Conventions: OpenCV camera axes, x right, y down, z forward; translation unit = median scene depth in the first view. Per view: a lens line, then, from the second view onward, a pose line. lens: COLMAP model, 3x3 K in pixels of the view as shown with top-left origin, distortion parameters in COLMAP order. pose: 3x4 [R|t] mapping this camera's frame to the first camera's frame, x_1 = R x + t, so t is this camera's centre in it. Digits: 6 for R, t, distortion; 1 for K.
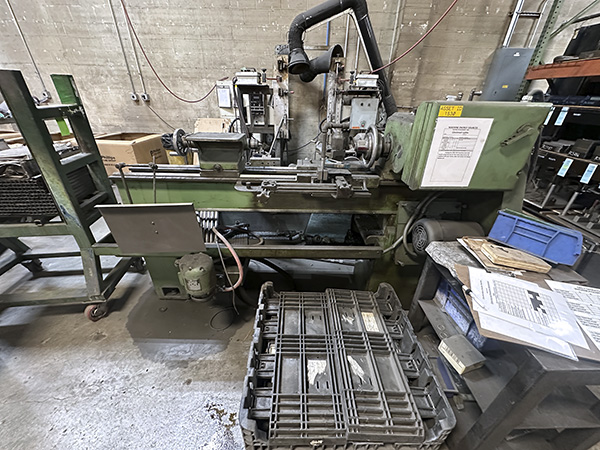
lens RADIAL K [[240.3, 0, 300.5], [0, 240.3, 224.0], [0, 0, 1]] dist [-0.004589, 0.000386]
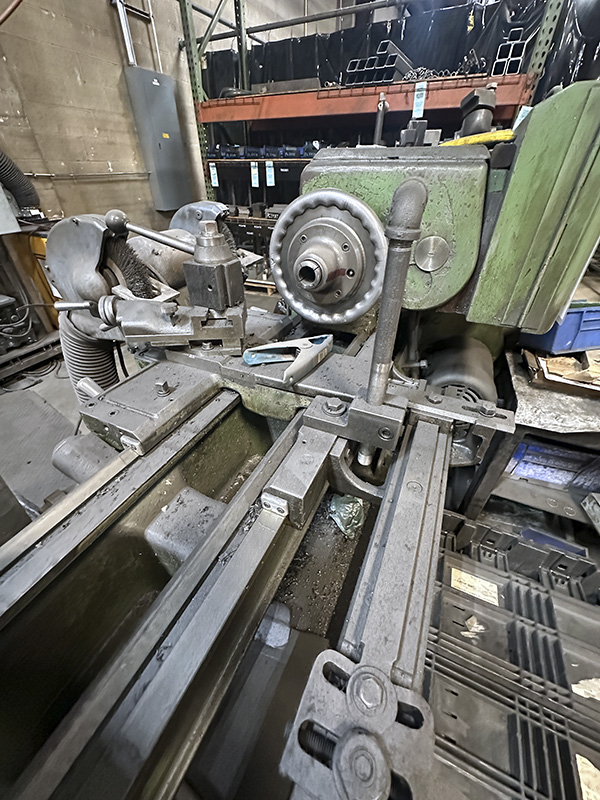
lens RADIAL K [[320.4, 0, 300.2], [0, 320.4, 399.7], [0, 0, 1]] dist [-0.004589, 0.000386]
pose [[0.427700, -0.548749, 0.718295, -0.059333], [0.438978, 0.820740, 0.365628, -0.137465], [-0.790172, 0.158937, 0.591919, 0.317467]]
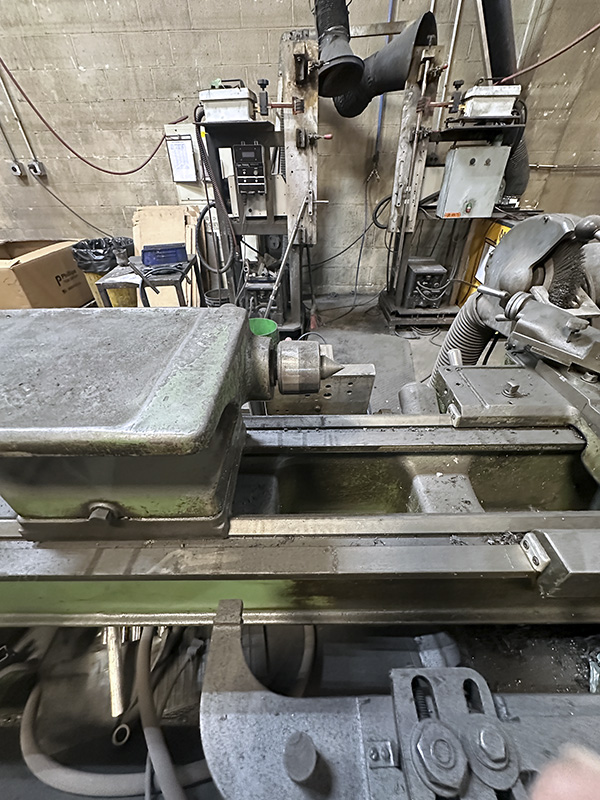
lens RADIAL K [[320.4, 0, 301.0], [0, 320.4, 400.0], [0, 0, 1]] dist [-0.004589, 0.000386]
pose [[0.999316, -0.026482, -0.025792, -0.072763], [0.029967, 0.988870, 0.145735, -0.135889], [0.021646, -0.146408, 0.988987, 0.301772]]
